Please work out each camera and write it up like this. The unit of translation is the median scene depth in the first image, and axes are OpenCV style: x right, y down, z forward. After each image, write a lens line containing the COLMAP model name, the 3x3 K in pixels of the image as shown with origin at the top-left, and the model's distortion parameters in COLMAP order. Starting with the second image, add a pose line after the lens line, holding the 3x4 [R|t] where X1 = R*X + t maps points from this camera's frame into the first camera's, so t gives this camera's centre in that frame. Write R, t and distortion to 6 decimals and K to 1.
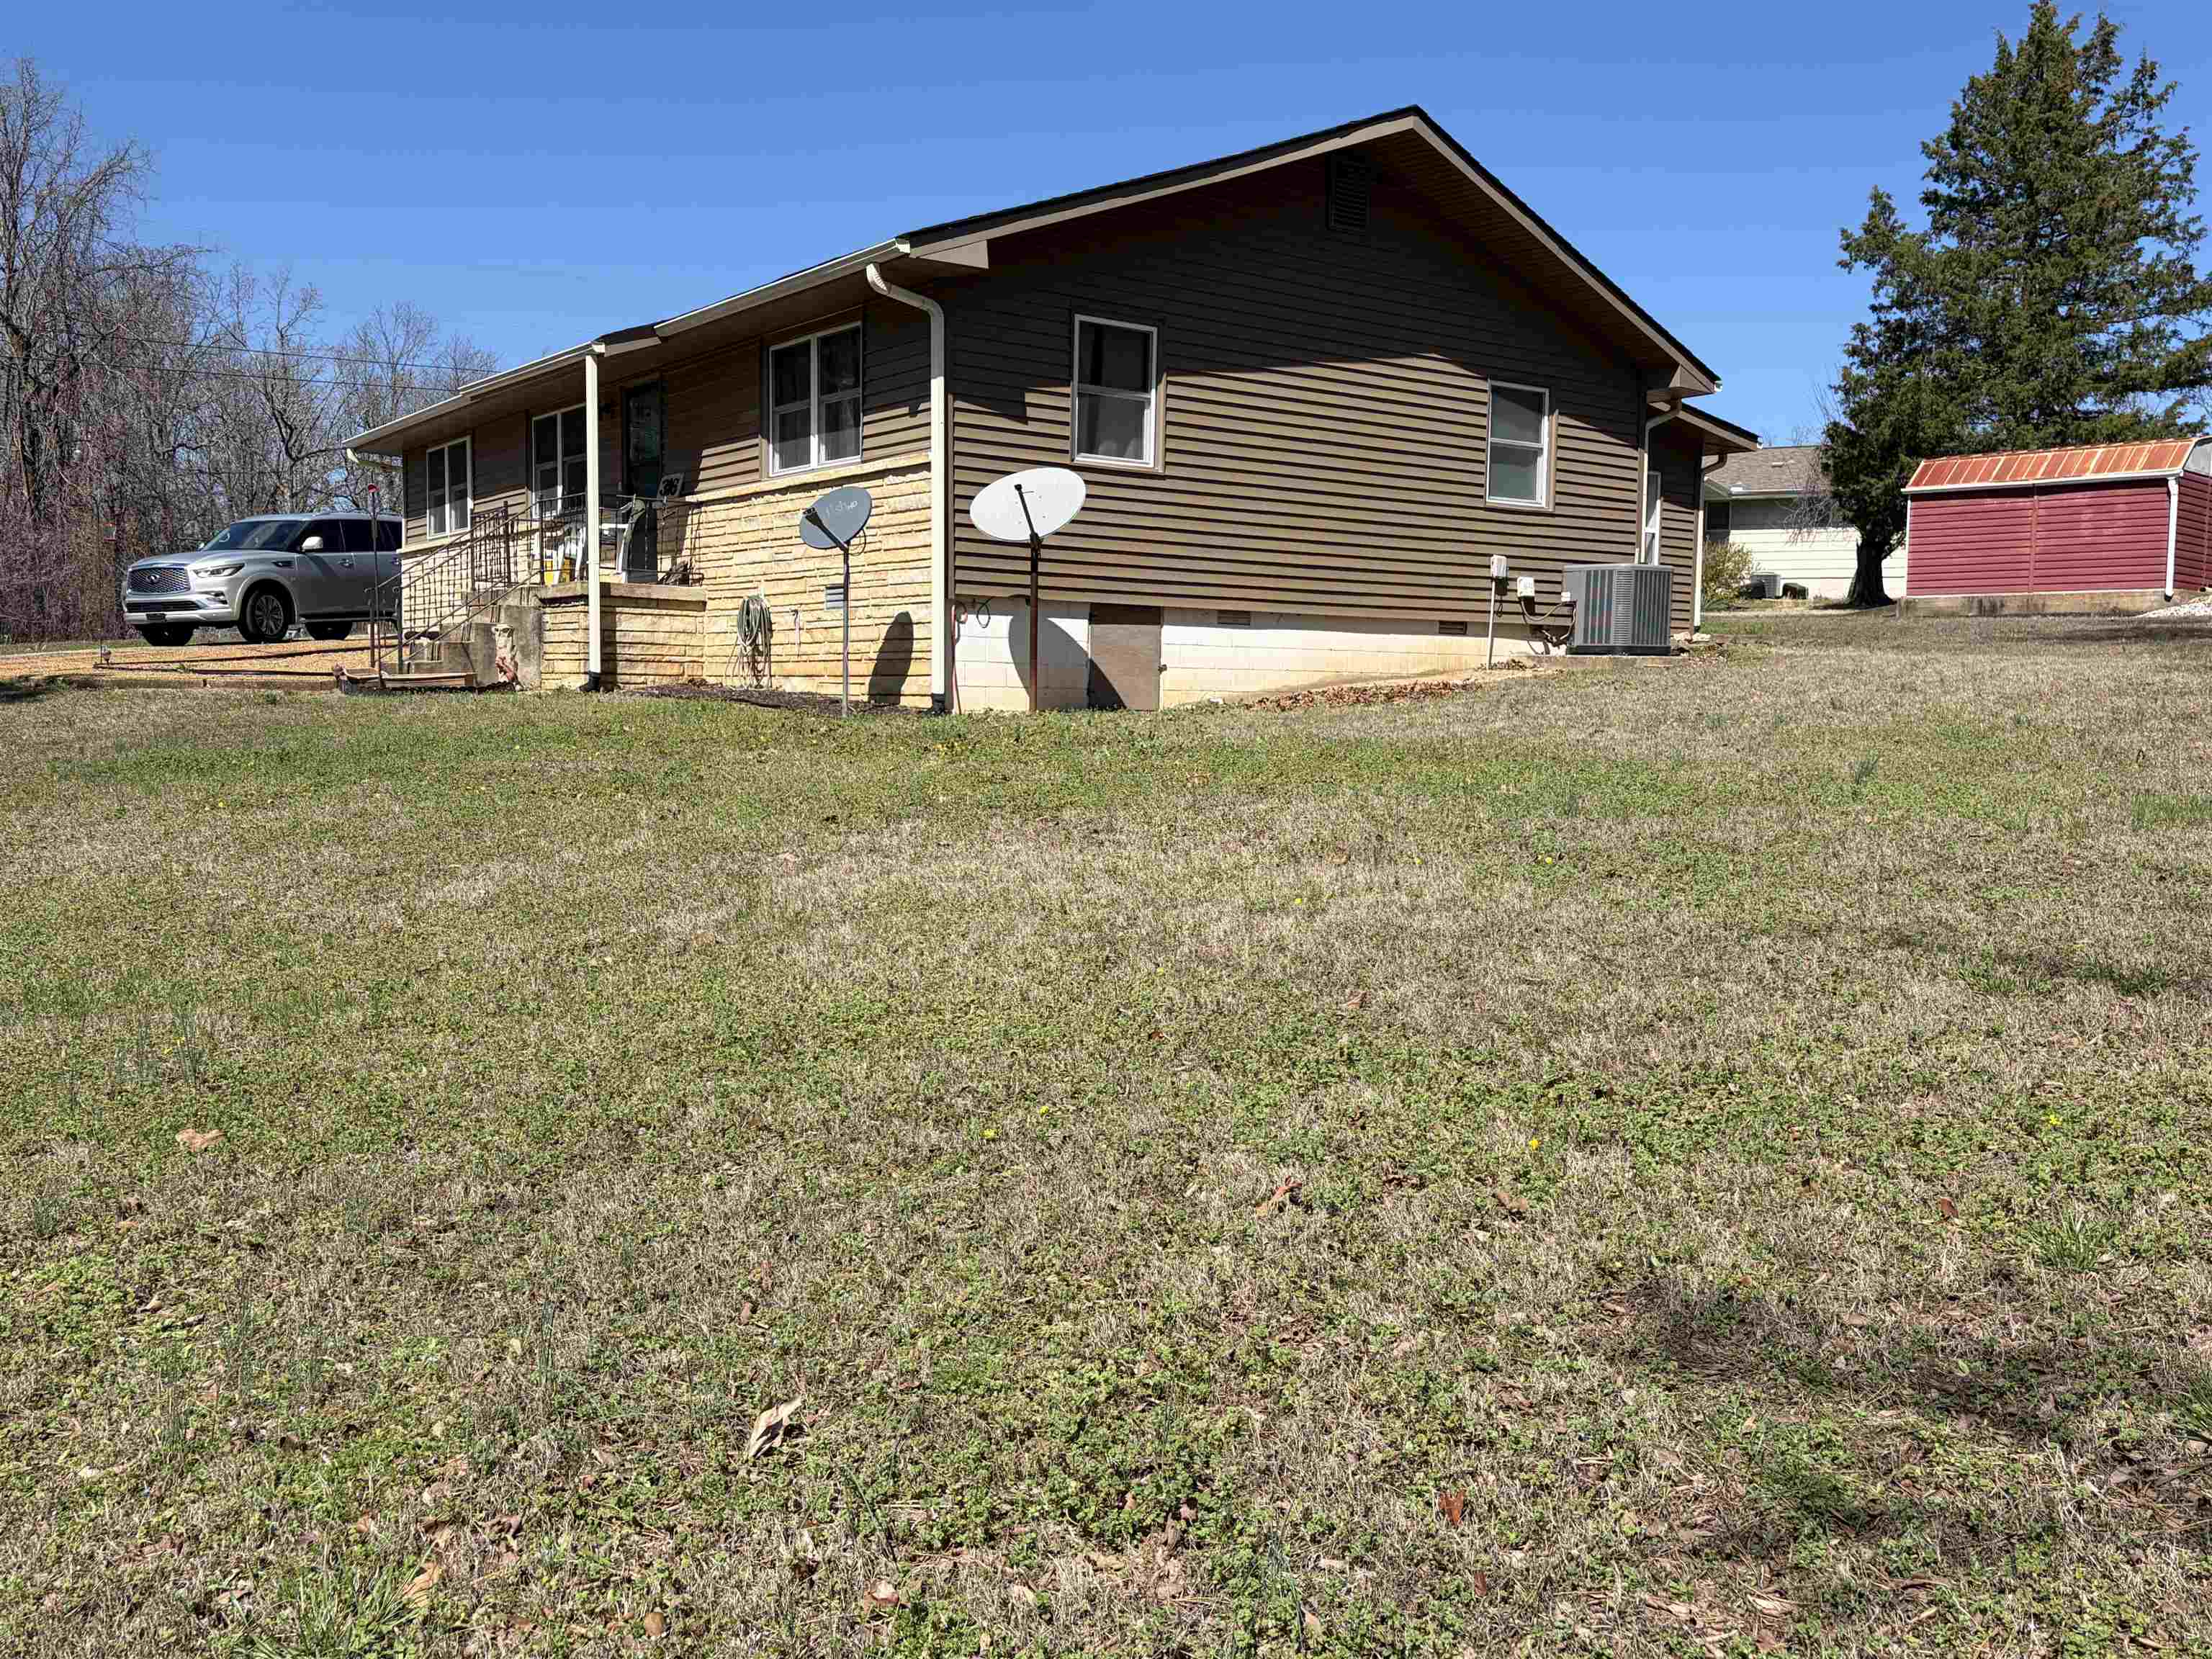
lens RADIAL K [[1916.4, 0, 1107.6], [0, 1916.4, 831.2], [0, 0, 1]] dist [-0.038078, -0.002457]
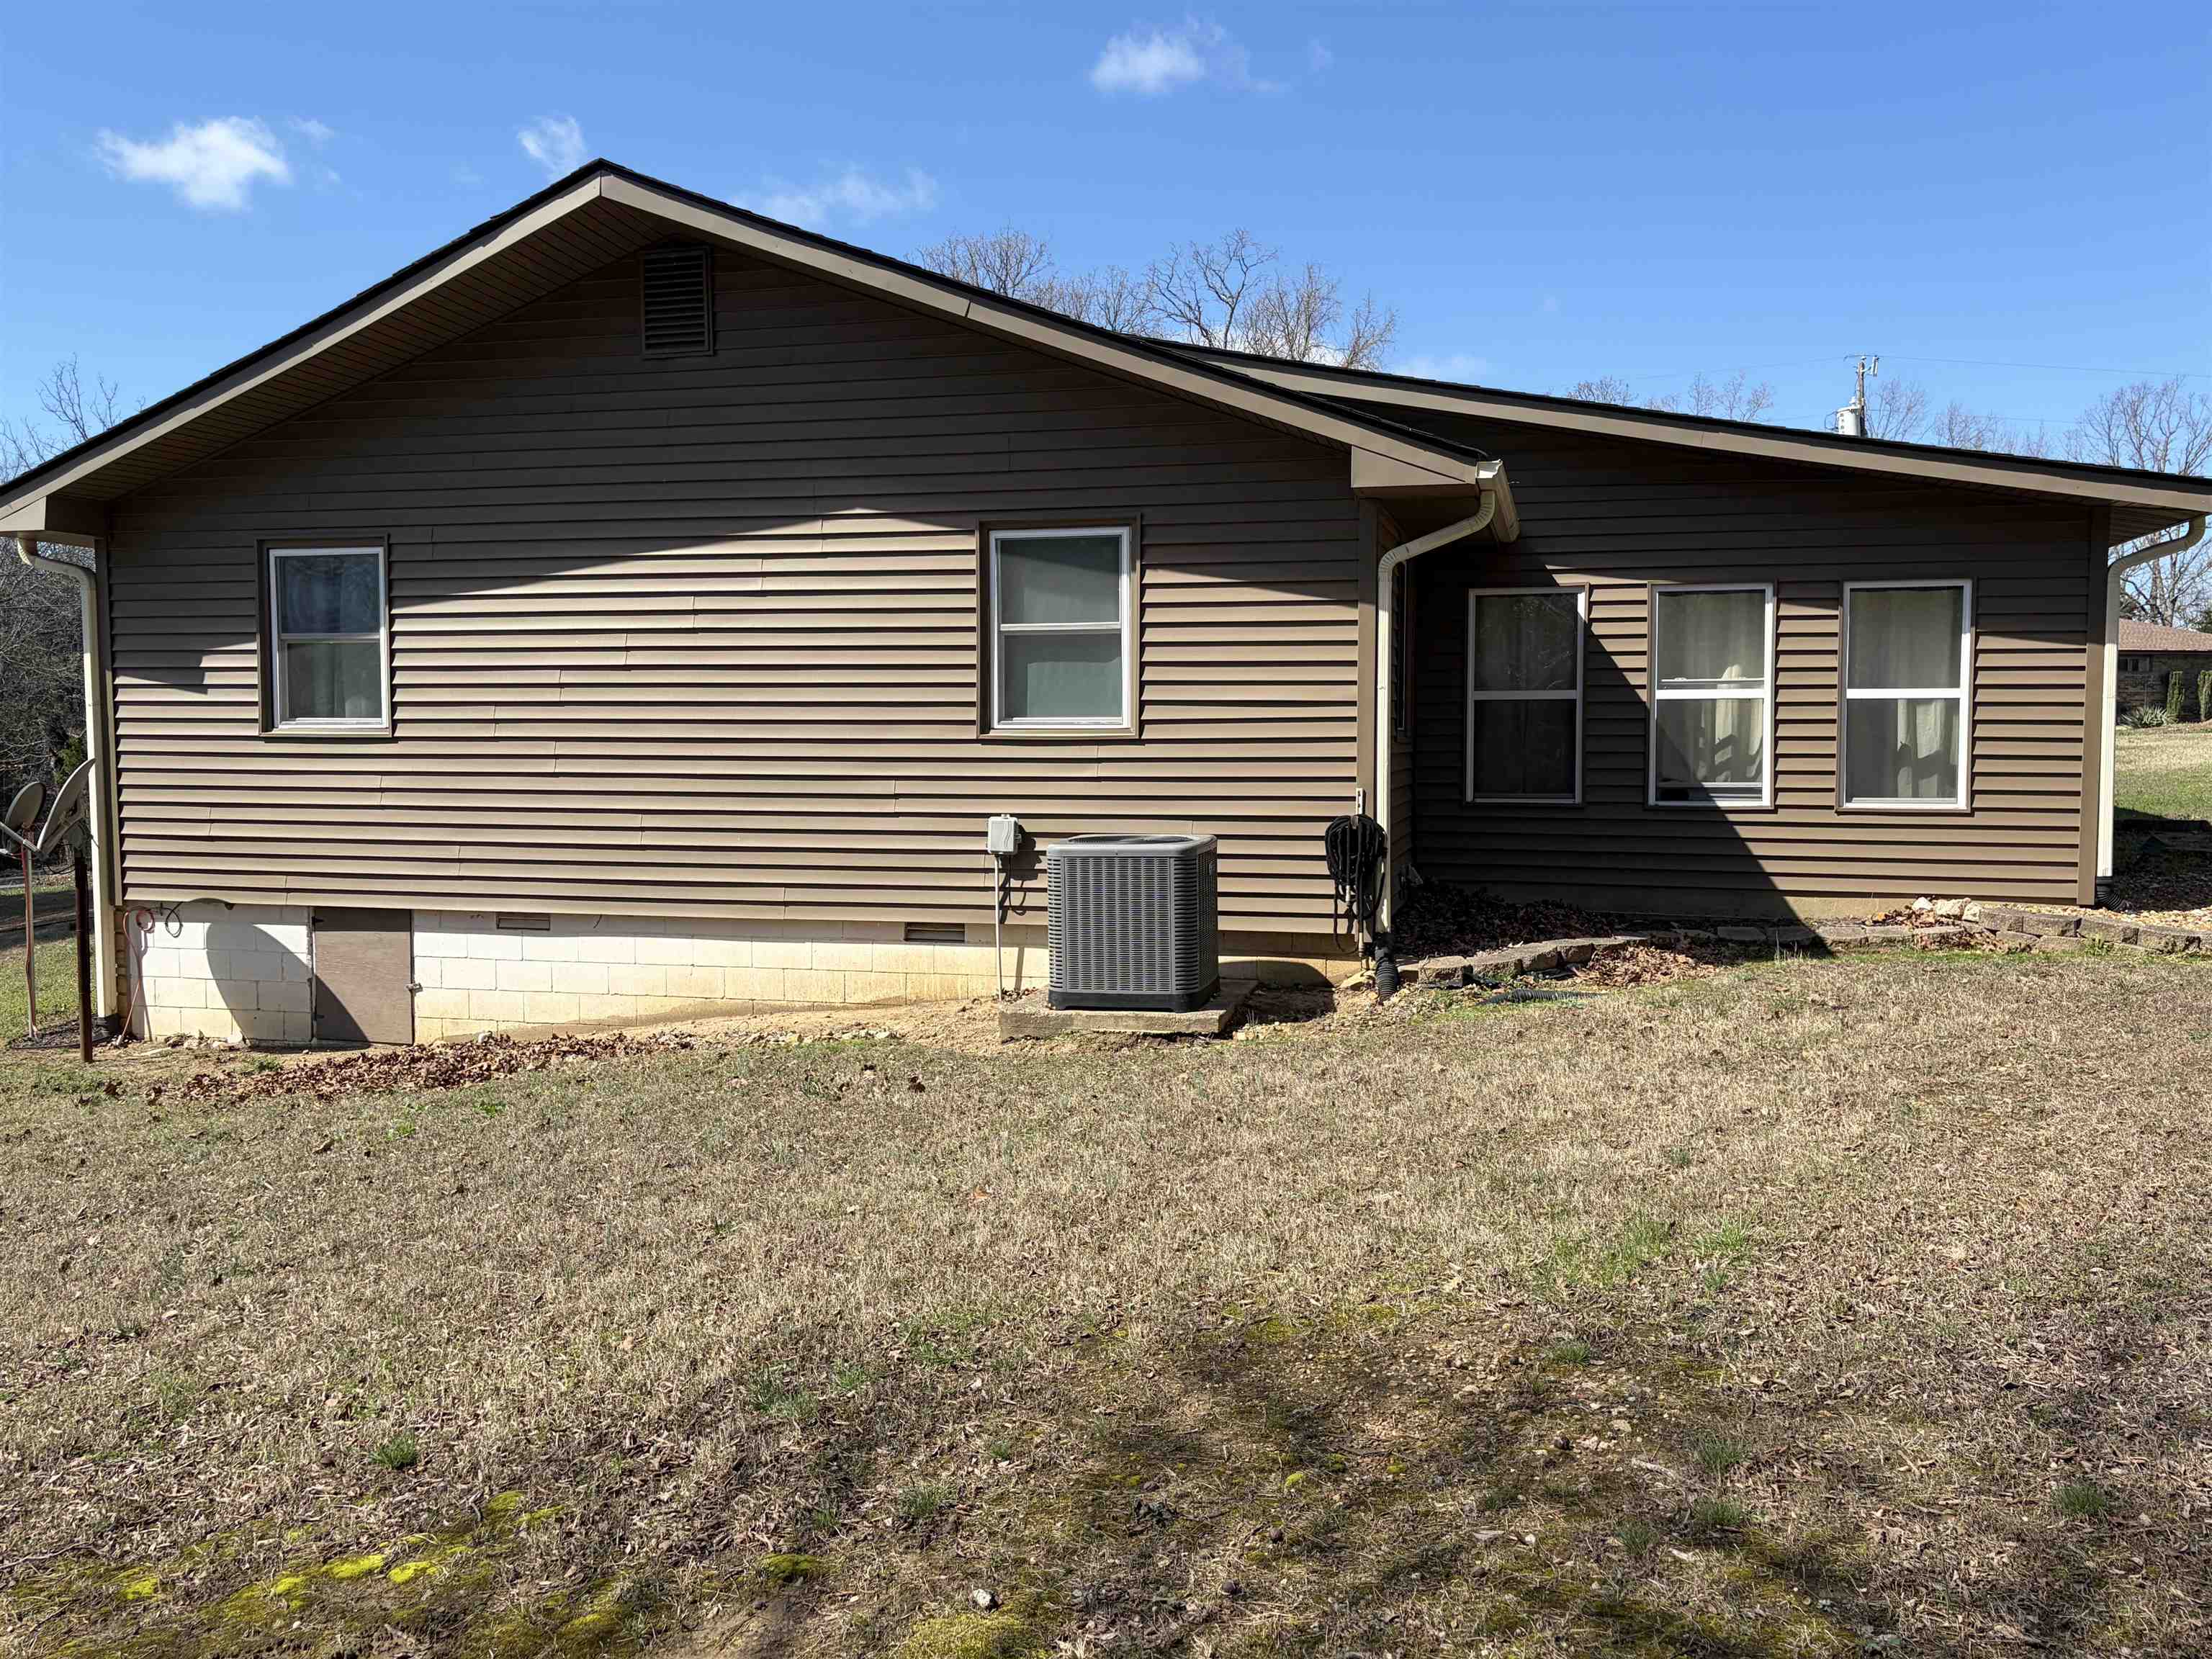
lens RADIAL K [[1769.6, 0, 1106.6], [0, 1769.6, 827.9], [0, 0, 1]] dist [-0.006336, -0.008545]
pose [[0.655619, 0.022690, -0.754751, 0.751202], [-0.046953, 0.998839, -0.010758, -0.156836], [0.753631, 0.042491, 0.655923, 0.756429]]
